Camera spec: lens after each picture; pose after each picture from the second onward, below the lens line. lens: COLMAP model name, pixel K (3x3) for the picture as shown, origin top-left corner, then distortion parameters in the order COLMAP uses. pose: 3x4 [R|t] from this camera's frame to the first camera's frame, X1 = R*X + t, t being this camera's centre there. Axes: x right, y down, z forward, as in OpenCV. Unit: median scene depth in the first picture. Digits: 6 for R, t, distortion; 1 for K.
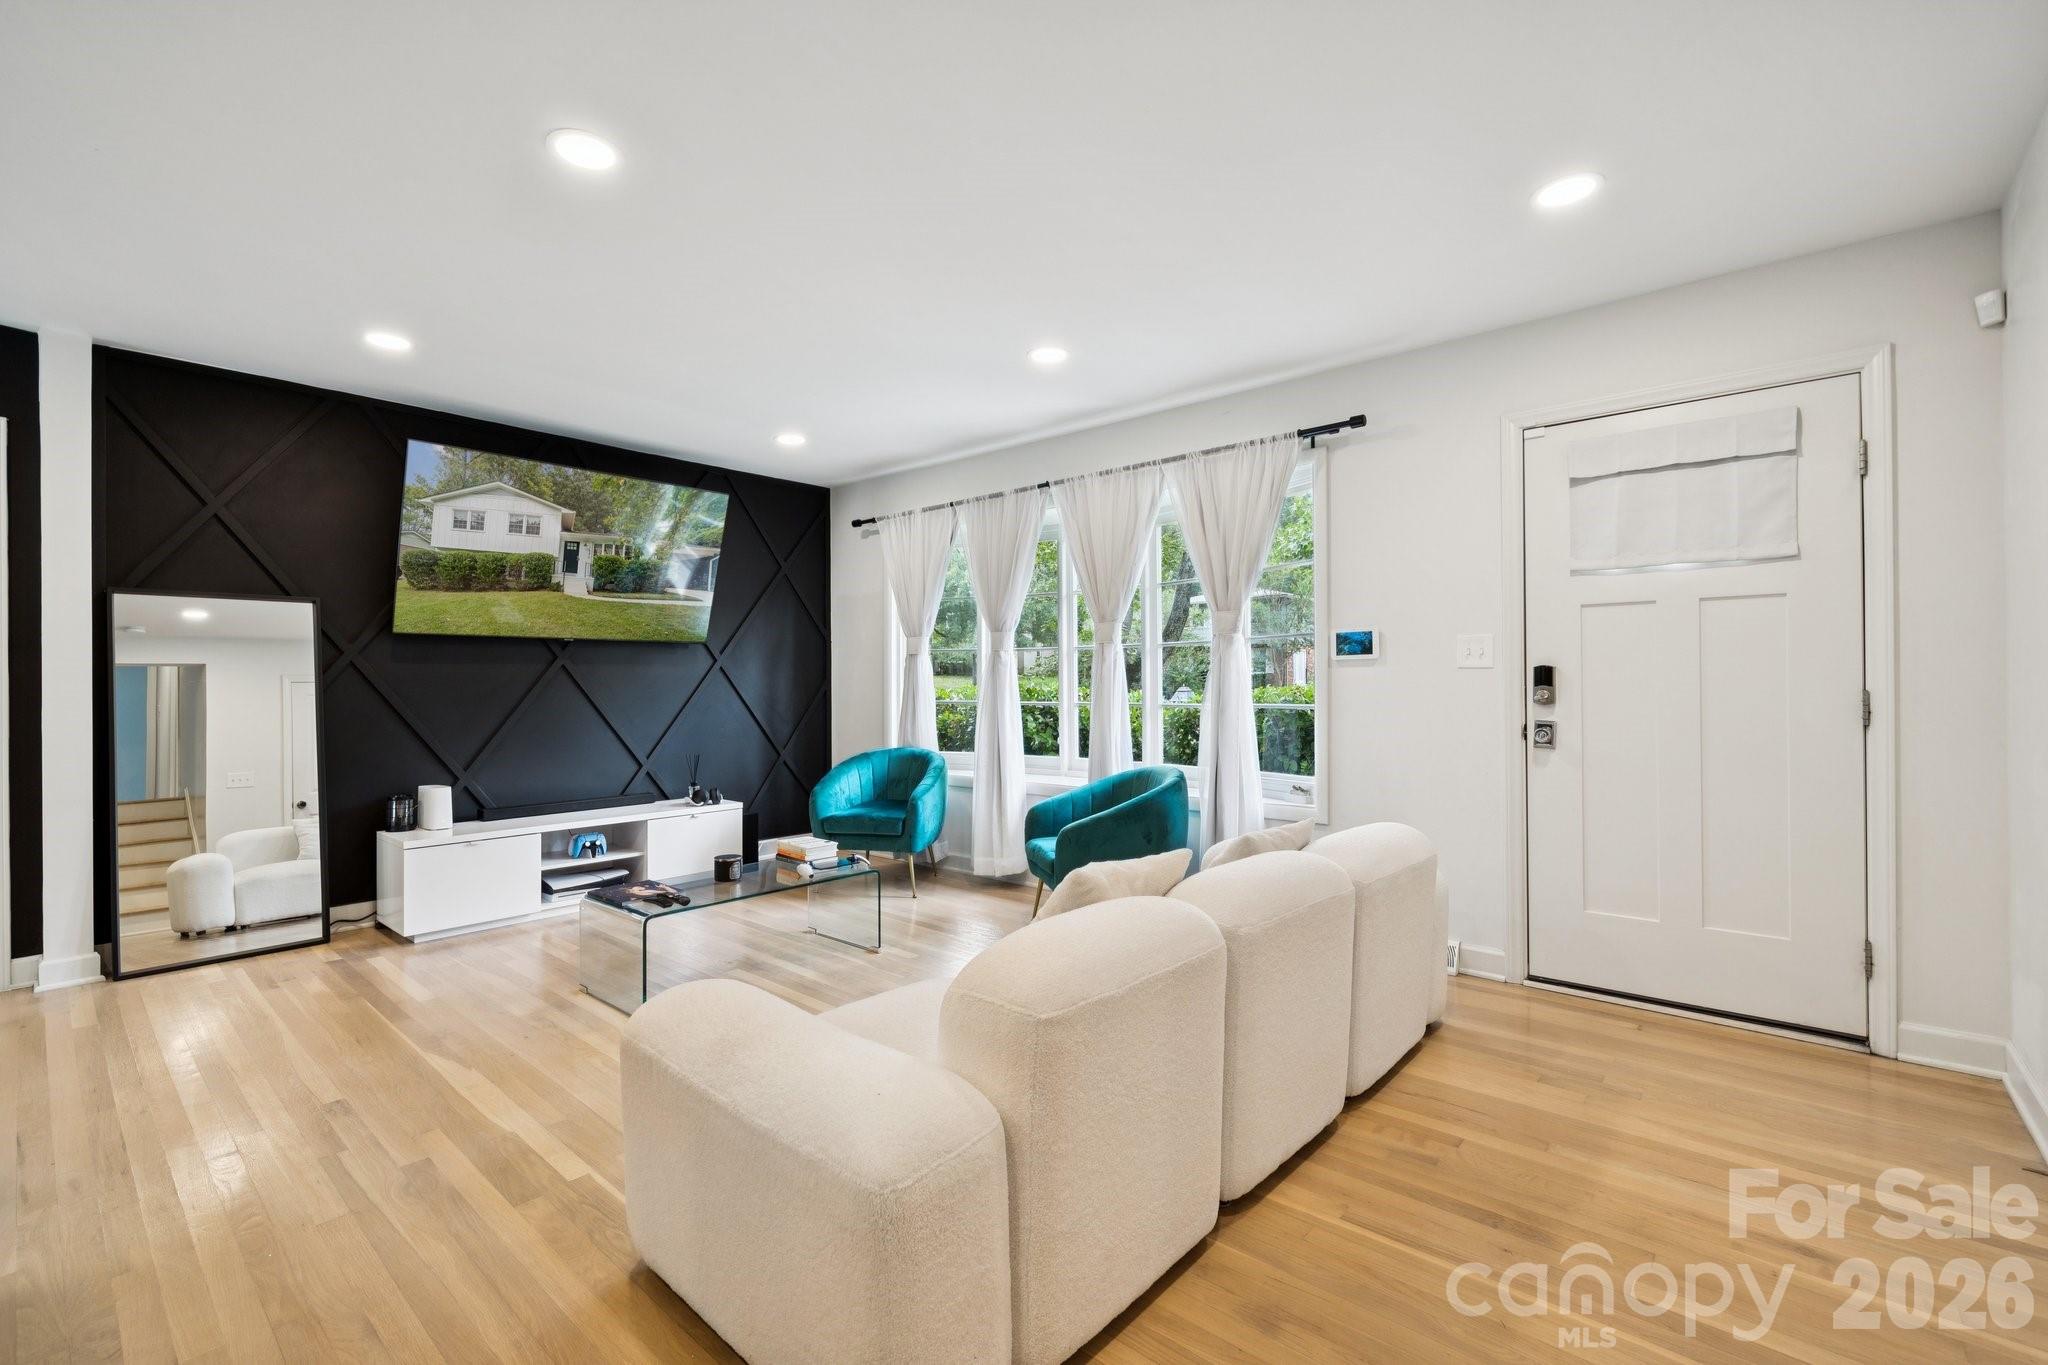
lens RADIAL K [[907.9, 0, 1024.0], [0, 907.9, 682.5], [0, 0, 1]] dist [0.000654, -0.000070]
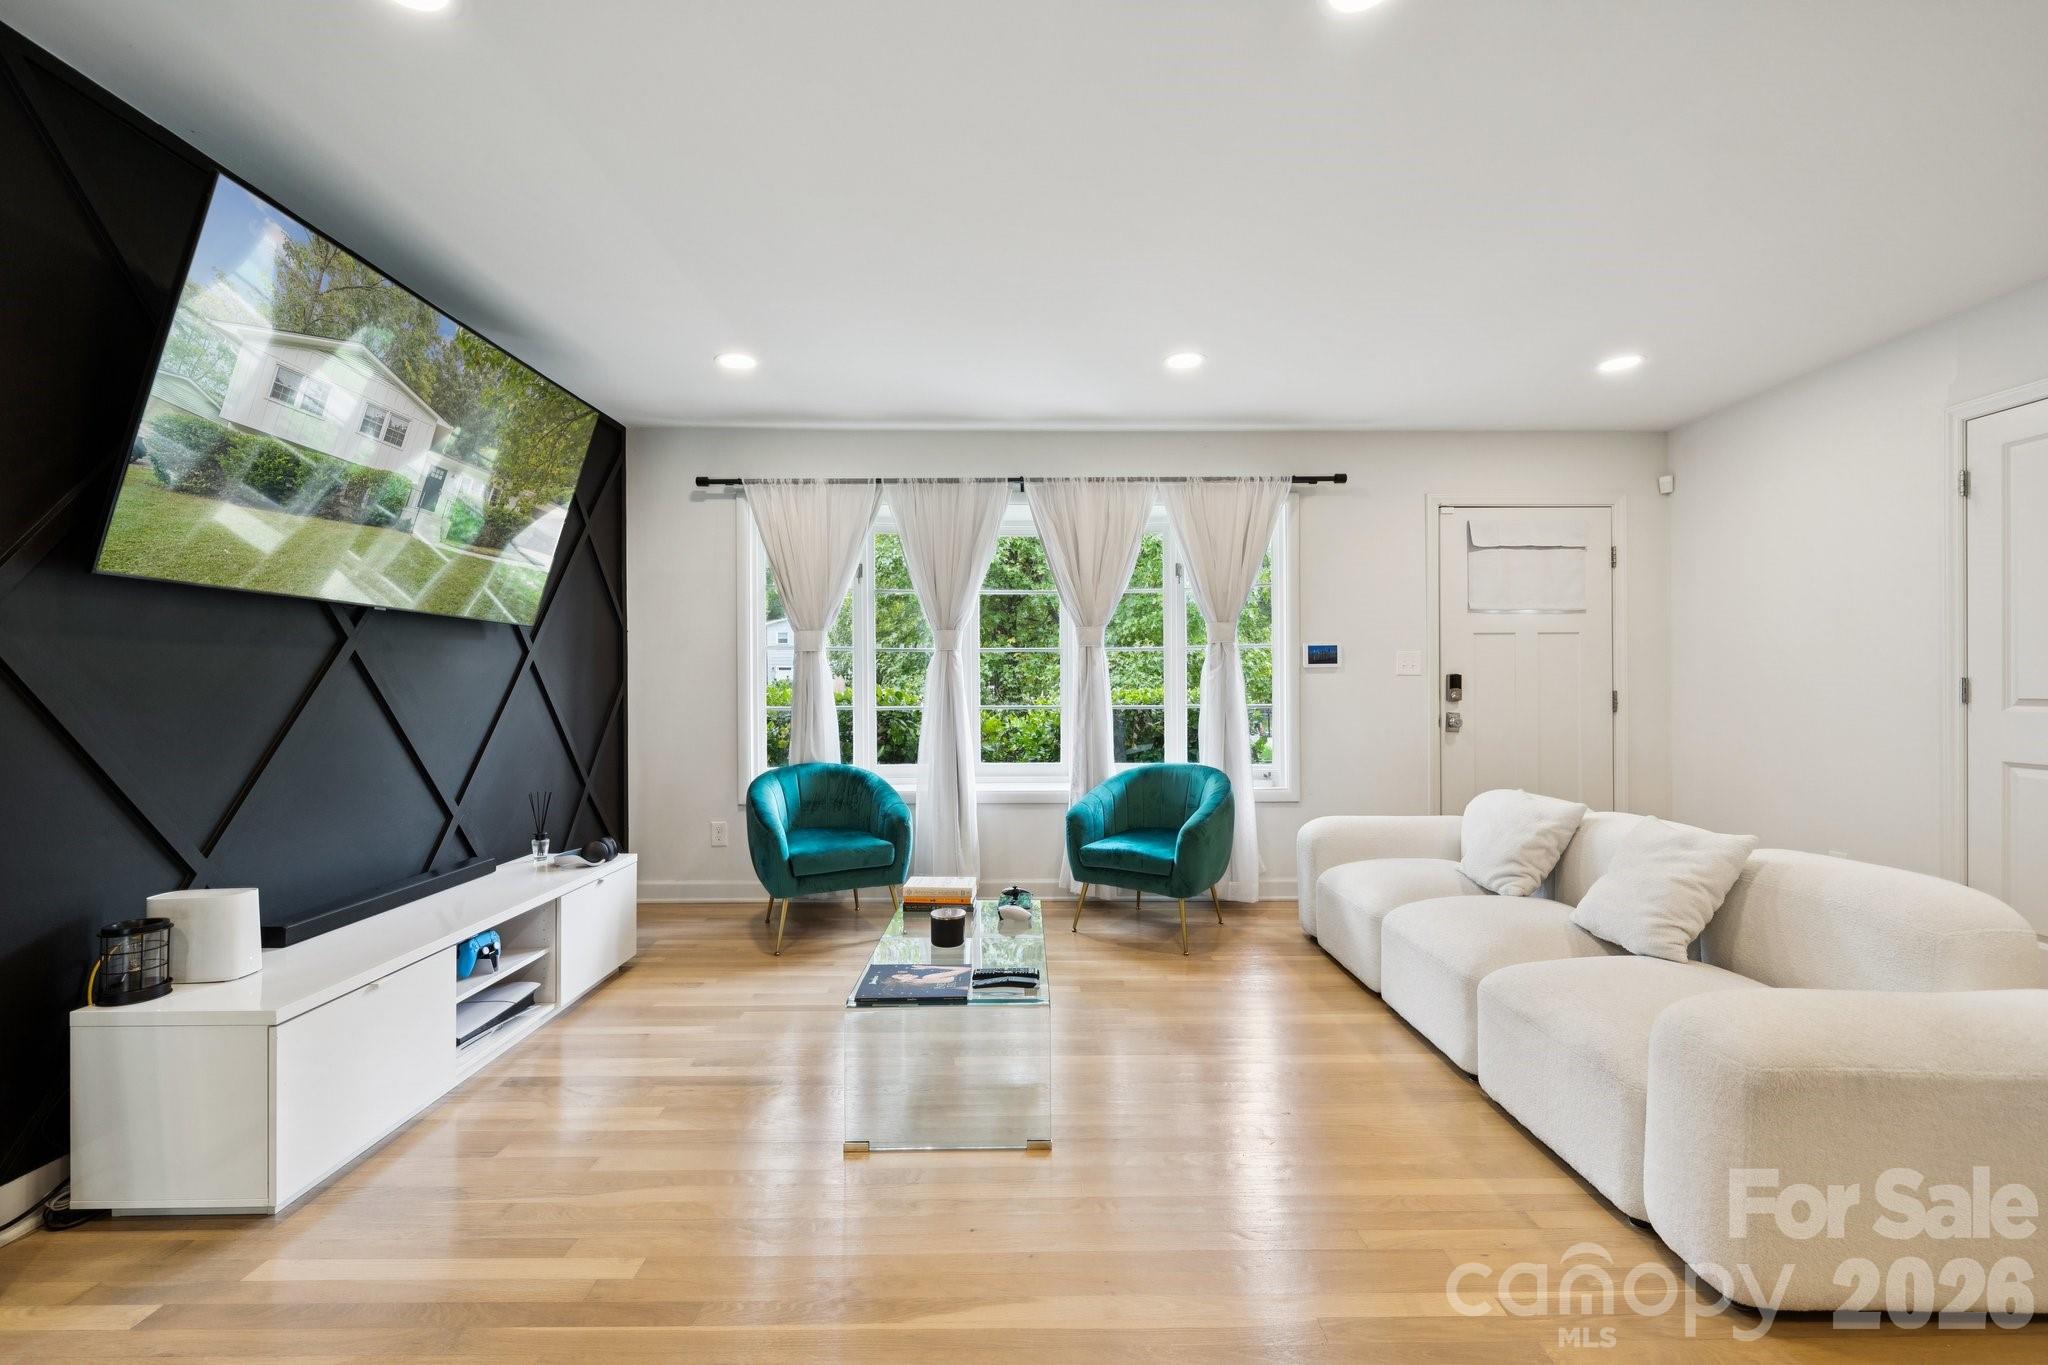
lens RADIAL K [[862.5, 0, 1031.2], [0, 862.5, 682.4], [0, 0, 1]] dist [-0.002125, -0.000178]
pose [[0.735553, 0.005445, 0.677445, -0.640464], [-0.002116, 0.999981, -0.005740, 0.002478], [-0.677464, 0.002788, 0.735551, 0.349397]]
